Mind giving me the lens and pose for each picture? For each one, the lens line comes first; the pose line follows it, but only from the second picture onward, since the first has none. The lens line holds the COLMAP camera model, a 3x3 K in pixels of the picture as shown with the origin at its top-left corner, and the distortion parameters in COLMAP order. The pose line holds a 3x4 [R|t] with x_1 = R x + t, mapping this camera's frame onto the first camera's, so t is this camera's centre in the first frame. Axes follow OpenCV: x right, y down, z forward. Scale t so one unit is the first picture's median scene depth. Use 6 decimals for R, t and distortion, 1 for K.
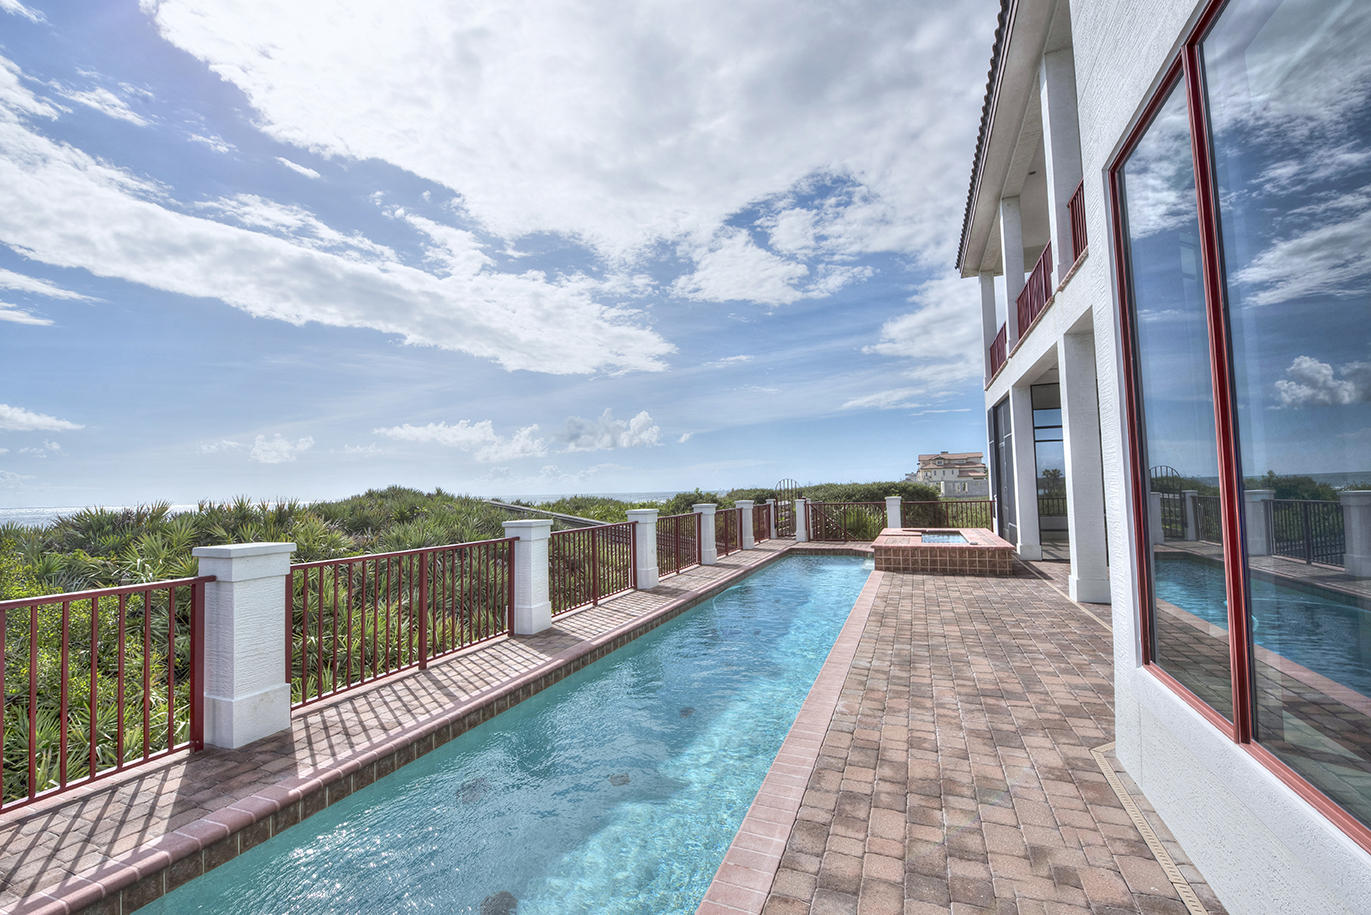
lens RADIAL K [[575.0, 0, 682.0], [0, 575.0, 472.5], [0, 0, 1]] dist [-0.017547, -0.000820]
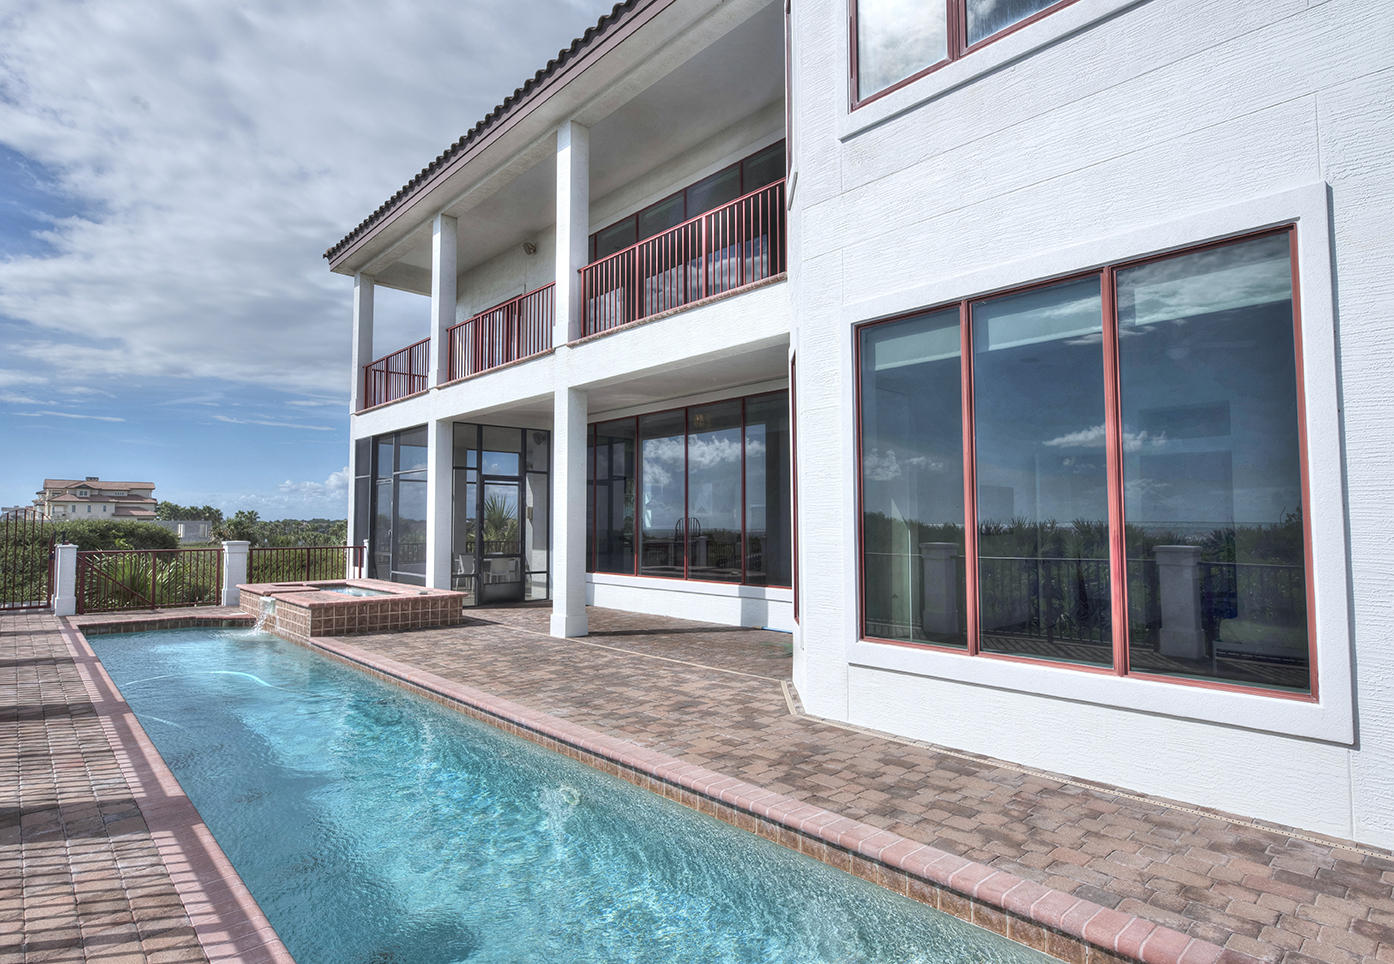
lens RADIAL K [[736.7, 0, 676.6], [0, 736.7, 482.9], [0, 0, 1]] dist [0.000093, -0.001249]
pose [[0.433957, 0.079475, 0.897421, -0.678033], [-0.041091, 0.996811, -0.068407, 0.028998], [-0.899996, -0.007190, 0.435839, 0.282554]]
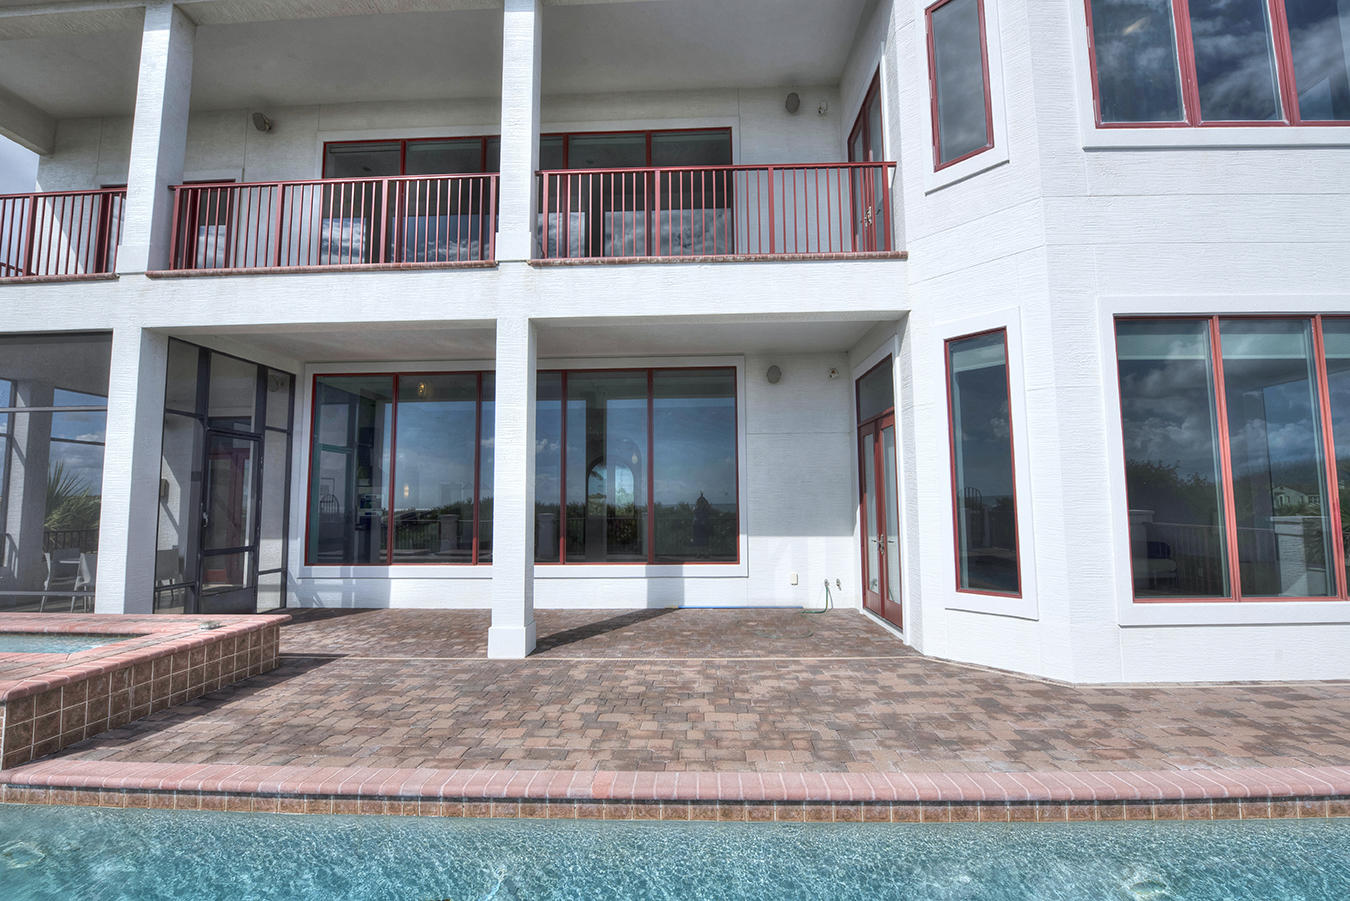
lens RADIAL K [[566.2, 0, 671.5], [0, 566.2, 465.3], [0, 0, 1]] dist [-0.017547, -0.000820]
pose [[-0.345999, 0.092545, 0.933659, -0.179755], [-0.013685, 0.994520, -0.103649, 0.056403], [-0.938135, -0.048640, -0.342837, 1.511724]]
